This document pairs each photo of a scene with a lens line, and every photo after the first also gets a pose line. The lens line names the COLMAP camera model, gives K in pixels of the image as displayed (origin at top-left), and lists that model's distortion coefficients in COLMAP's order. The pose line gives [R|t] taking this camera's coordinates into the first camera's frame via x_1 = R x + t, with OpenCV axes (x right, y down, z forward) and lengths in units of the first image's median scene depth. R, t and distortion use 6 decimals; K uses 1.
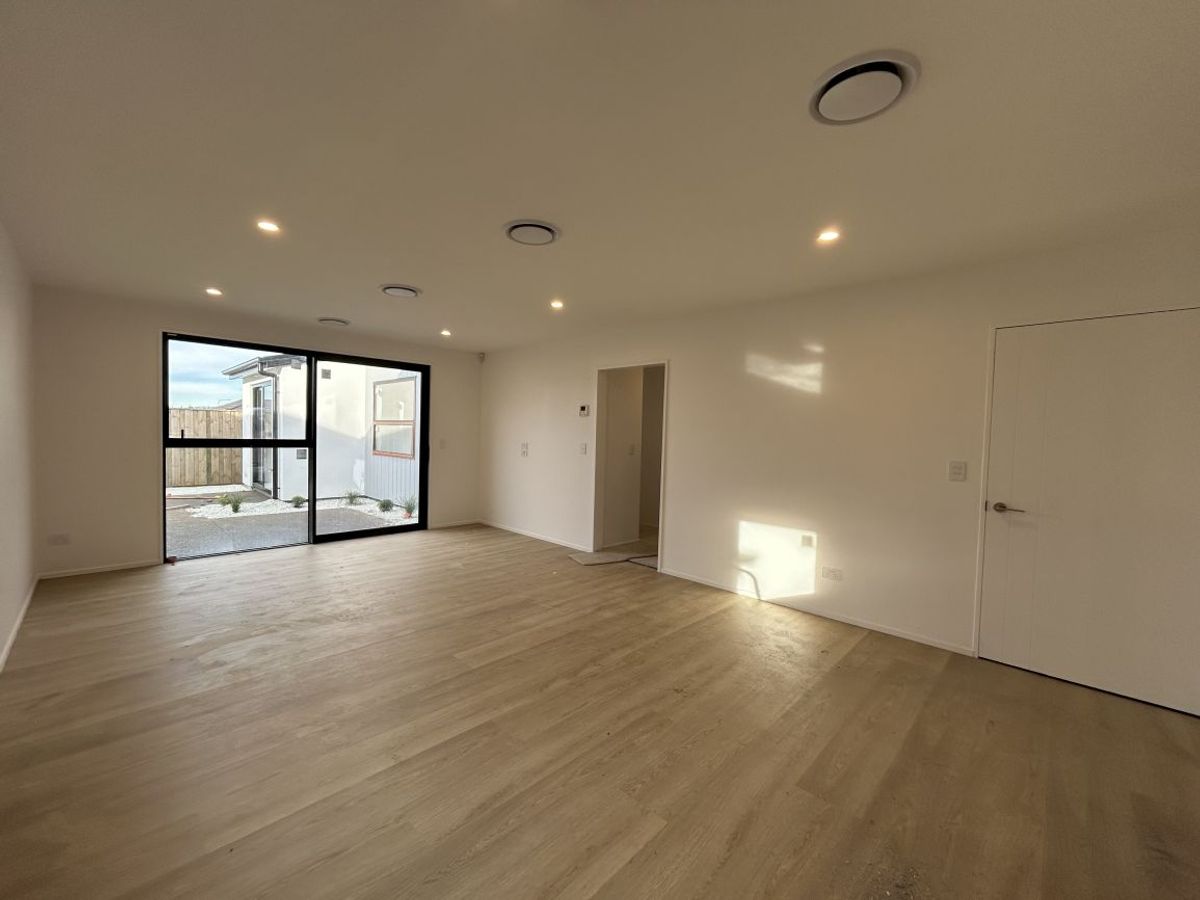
lens RADIAL K [[480.2, 0, 592.9], [0, 480.2, 451.1], [0, 0, 1]] dist [-0.003139, -0.000241]
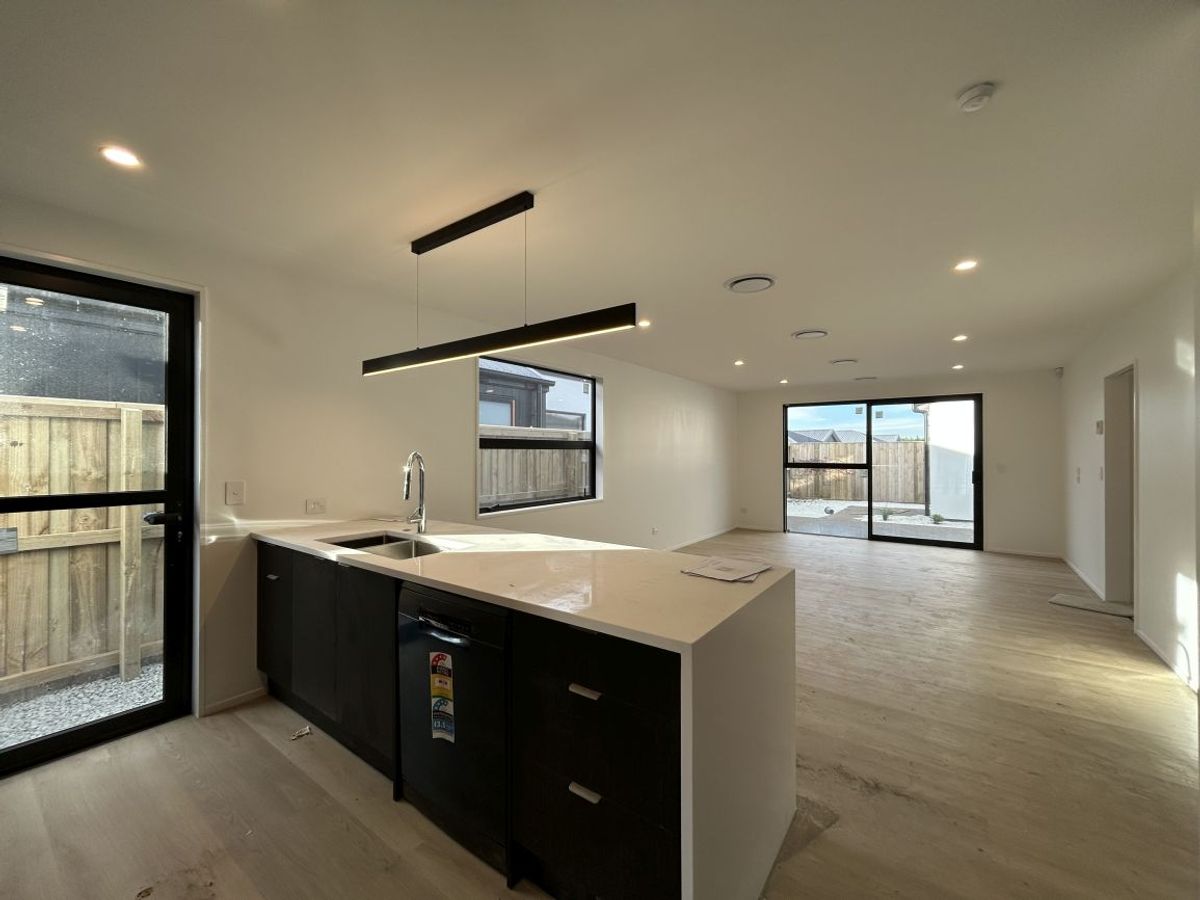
lens RADIAL K [[480.2, 0, 596.2], [0, 480.2, 451.1], [0, 0, 1]] dist [-0.003139, -0.000241]
pose [[0.149897, -0.029357, -0.988266, 0.657851], [-0.032298, 0.998880, -0.034571, 0.013379], [0.988174, 0.037101, 0.148781, 0.020913]]
